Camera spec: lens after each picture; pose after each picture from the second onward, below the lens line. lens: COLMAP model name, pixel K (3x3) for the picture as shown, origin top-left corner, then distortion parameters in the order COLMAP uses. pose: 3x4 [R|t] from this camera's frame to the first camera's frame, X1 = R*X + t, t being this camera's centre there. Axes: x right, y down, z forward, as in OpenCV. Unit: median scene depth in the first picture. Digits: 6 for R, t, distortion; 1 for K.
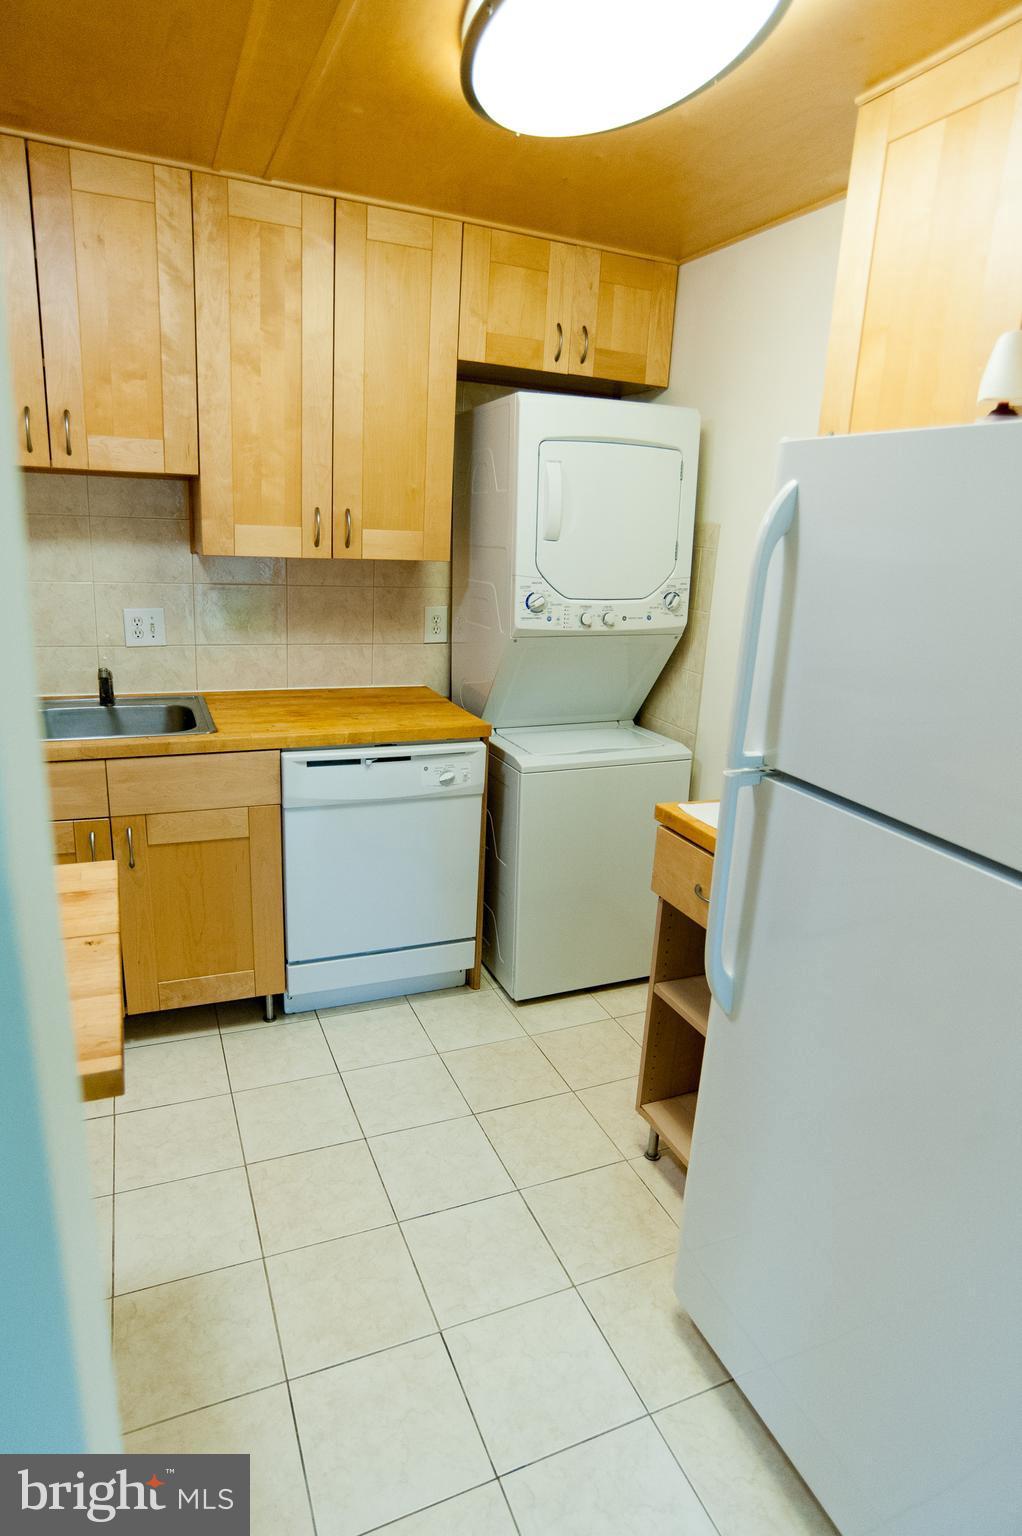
lens RADIAL K [[880.7, 0, 511.0], [0, 880.7, 768.0], [0, 0, 1]] dist [-0.090957, 0.064333]
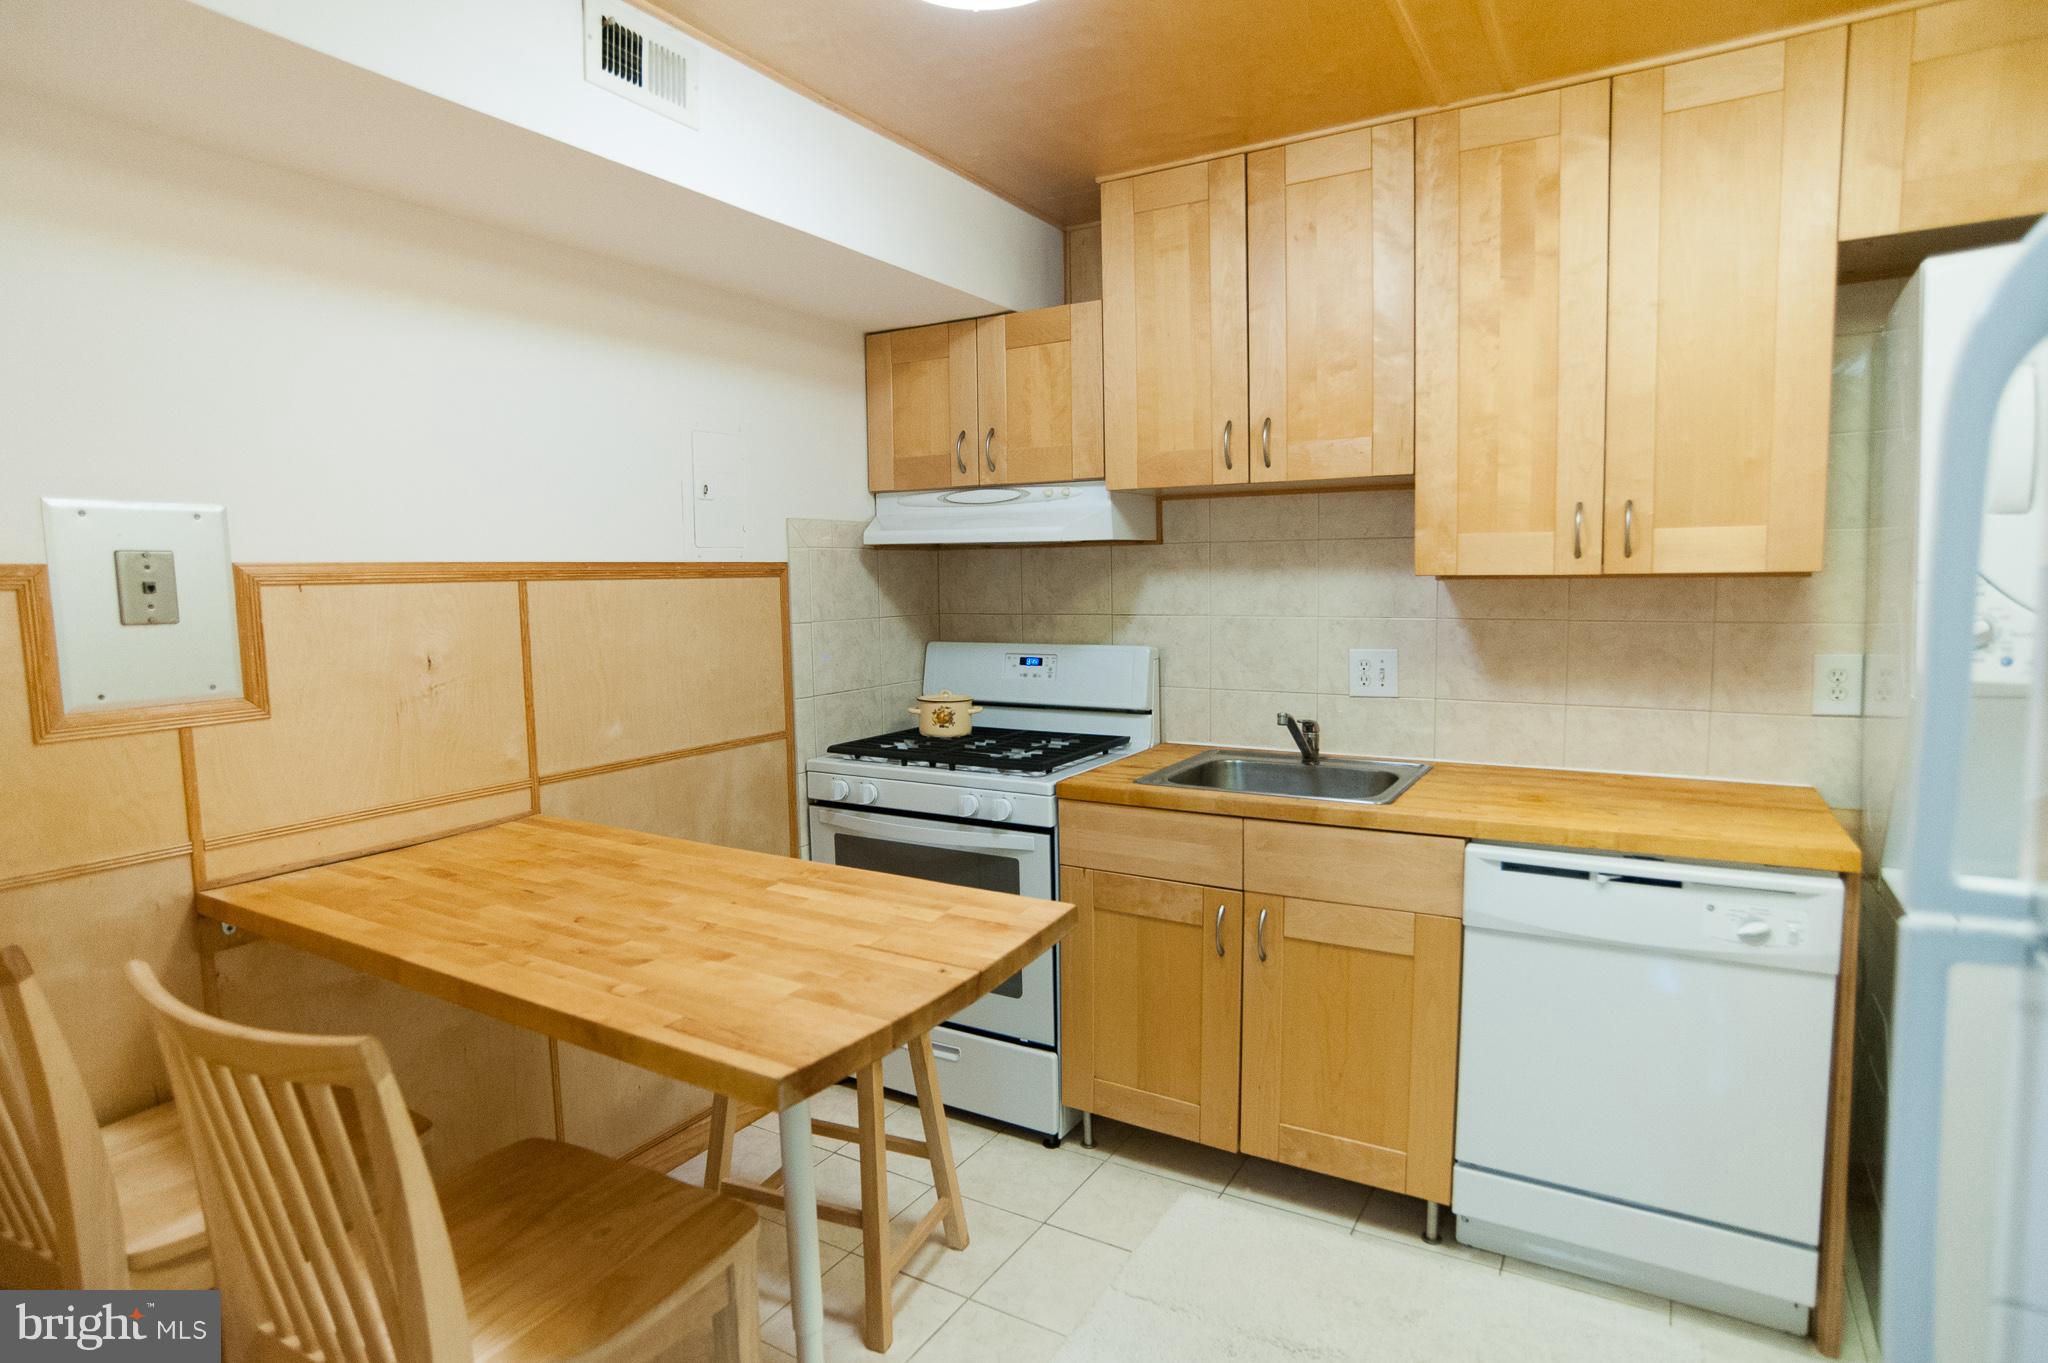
lens RADIAL K [[1103.8, 0, 1016.3], [0, 1103.8, 676.8], [0, 0, 1]] dist [-0.085350, 0.051812]
pose [[0.583011, 0.011156, -0.812388, 0.217158], [-0.175972, 0.977904, -0.112858, 0.012749], [0.793178, 0.208755, 0.572092, 0.181972]]
